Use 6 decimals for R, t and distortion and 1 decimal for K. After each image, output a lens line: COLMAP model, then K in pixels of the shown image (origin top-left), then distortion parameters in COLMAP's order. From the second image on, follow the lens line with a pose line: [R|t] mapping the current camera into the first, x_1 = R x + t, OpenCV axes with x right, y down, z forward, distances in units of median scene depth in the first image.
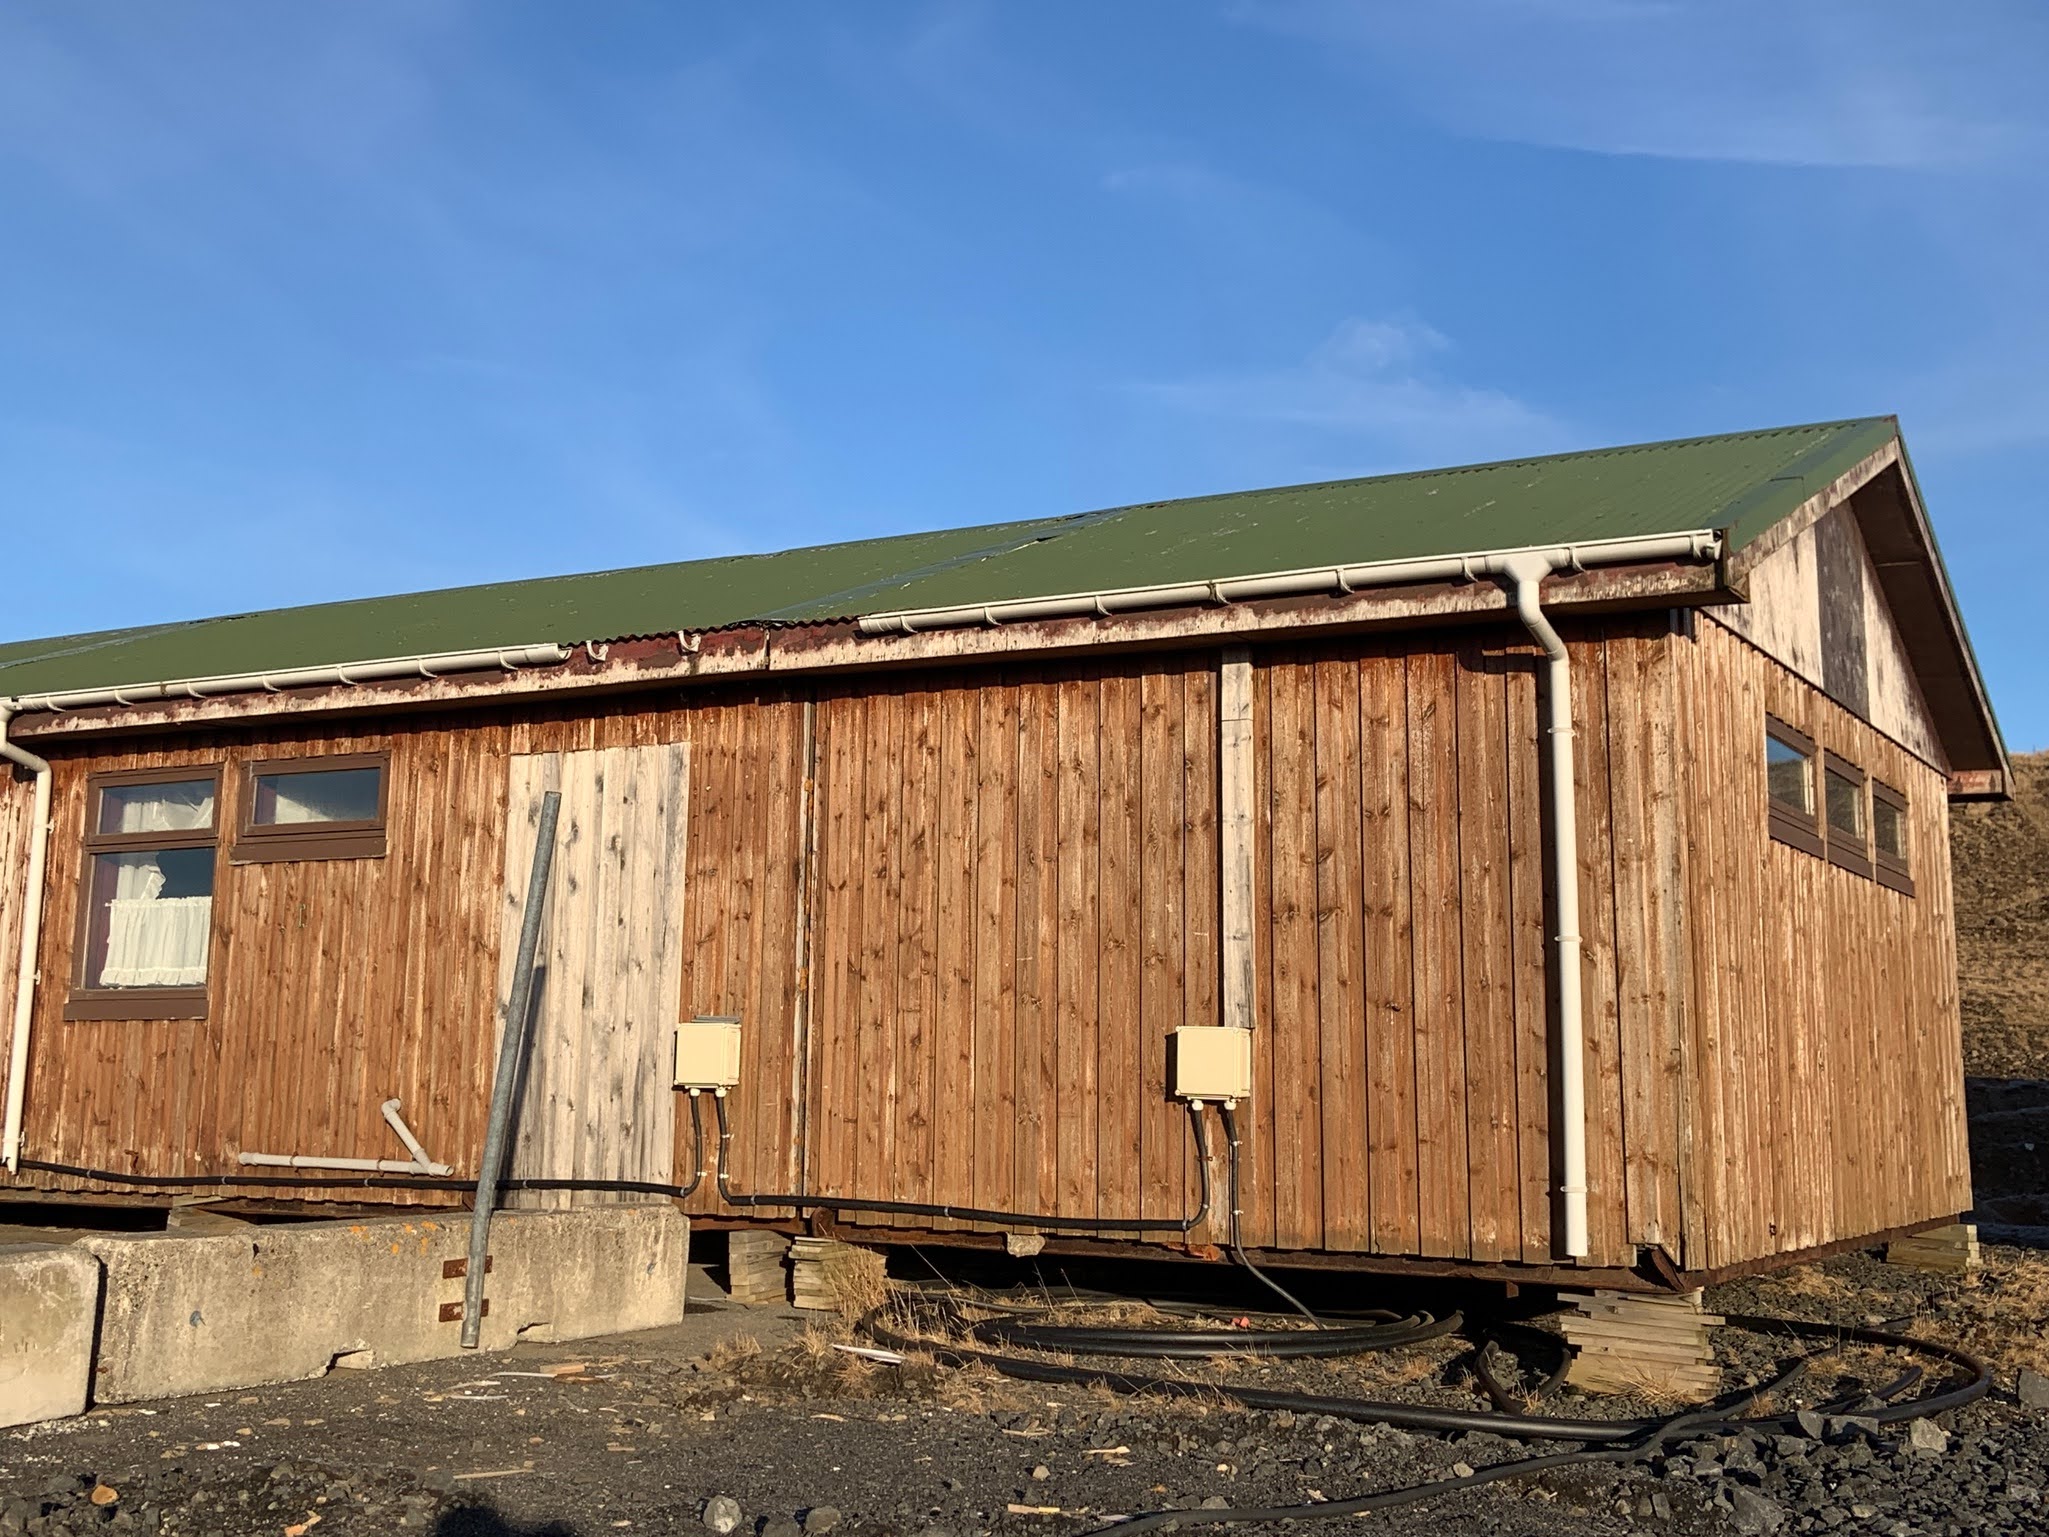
lens RADIAL K [[2306.2, 0, 1029.5], [0, 2306.2, 693.3], [0, 0, 1]] dist [0.105811, -0.004435]
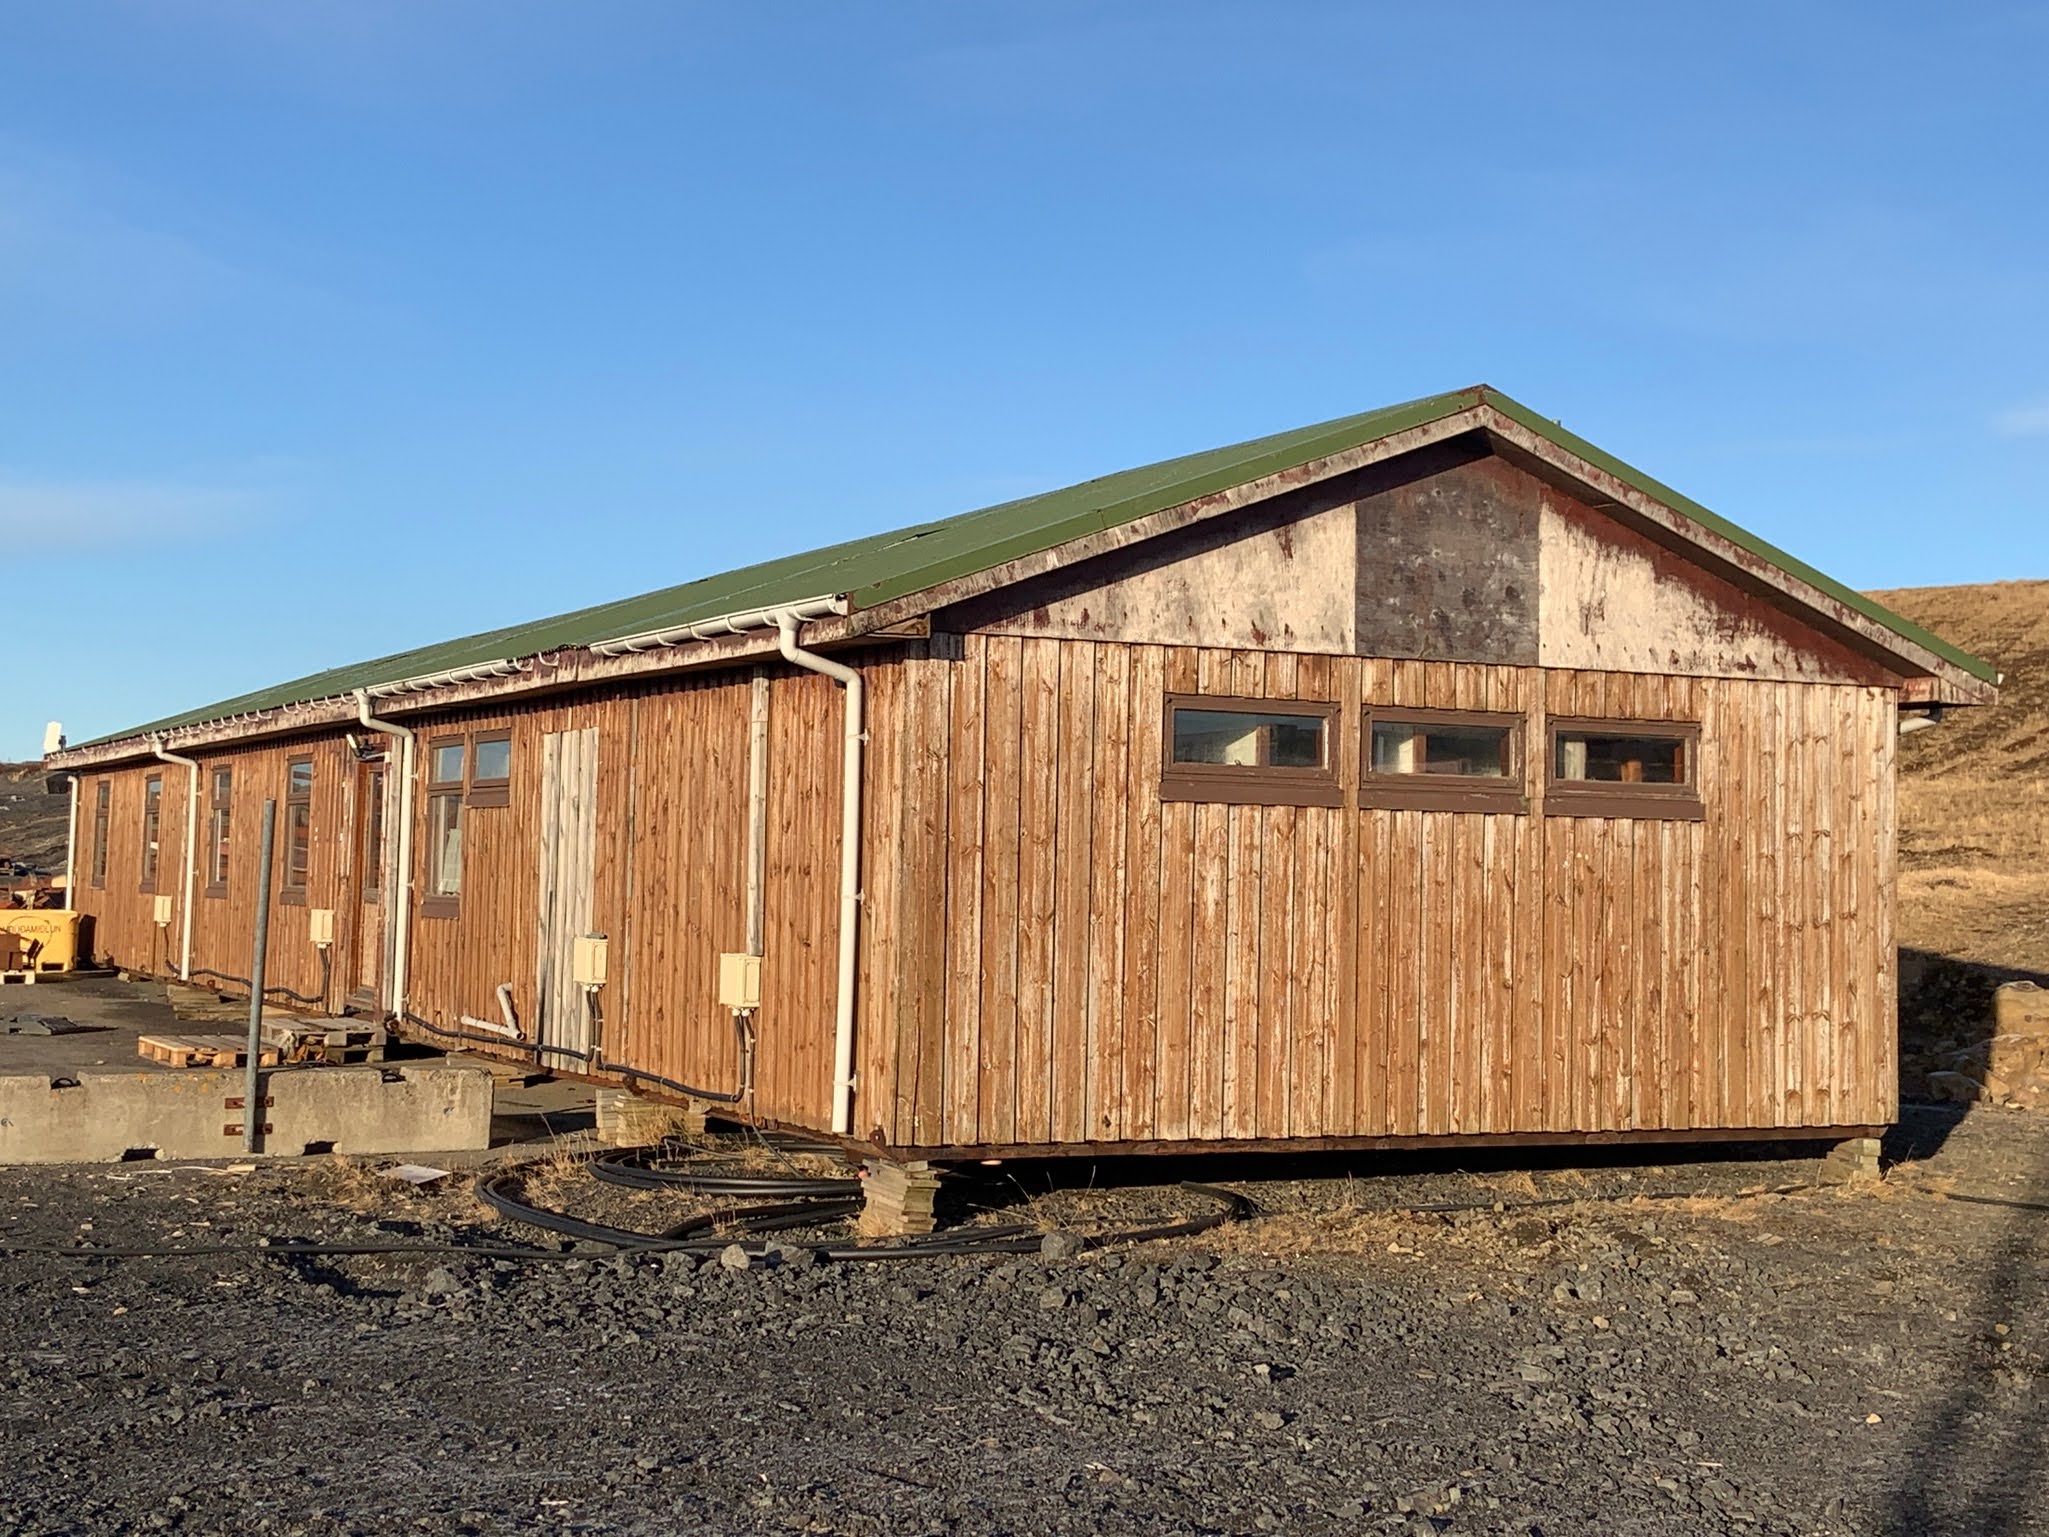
lens RADIAL K [[2705.6, 0, 1024.5], [0, 2705.6, 768.5], [0, 0, 1]] dist [0.169709, 0.003399]
pose [[0.833050, -0.016314, -0.552956, 0.945814], [0.078729, 0.992887, 0.089315, -0.077541], [0.547566, -0.117938, 0.828409, -0.165489]]
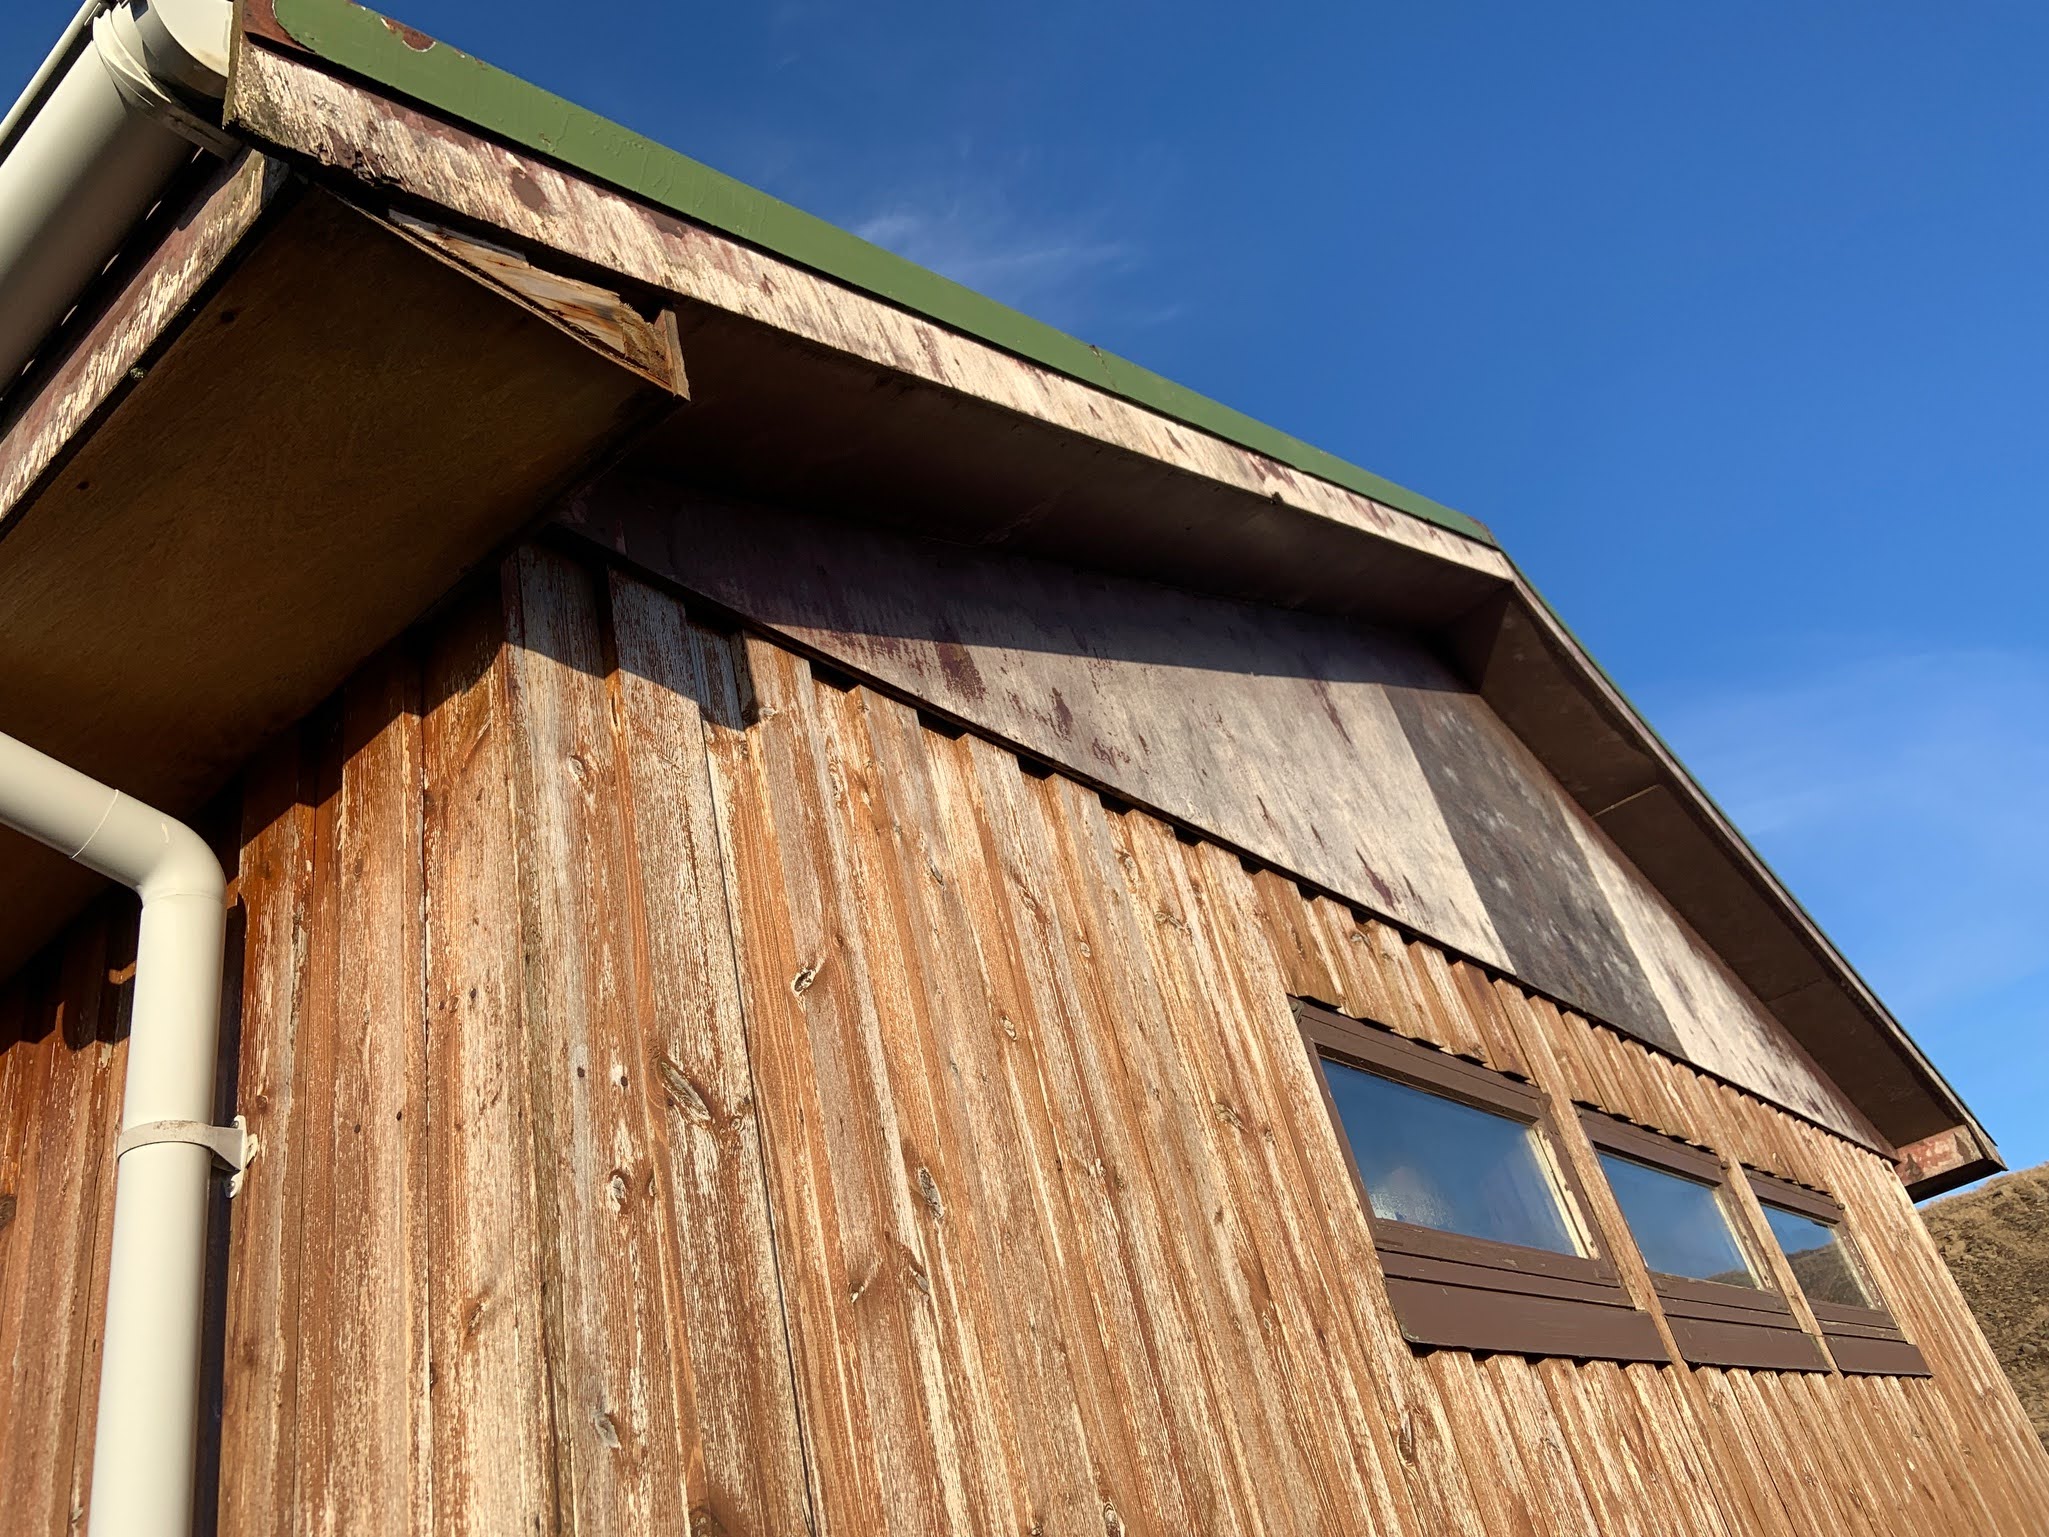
lens RADIAL K [[1536.3, 0, 1015.7], [0, 1536.3, 729.8], [0, 0, 1]] dist [0.146353, -0.197556]
pose [[0.956444, -0.291353, -0.018143, 0.271346], [0.260609, 0.880216, -0.396613, 0.053951], [0.131524, 0.374610, 0.917807, 0.700960]]
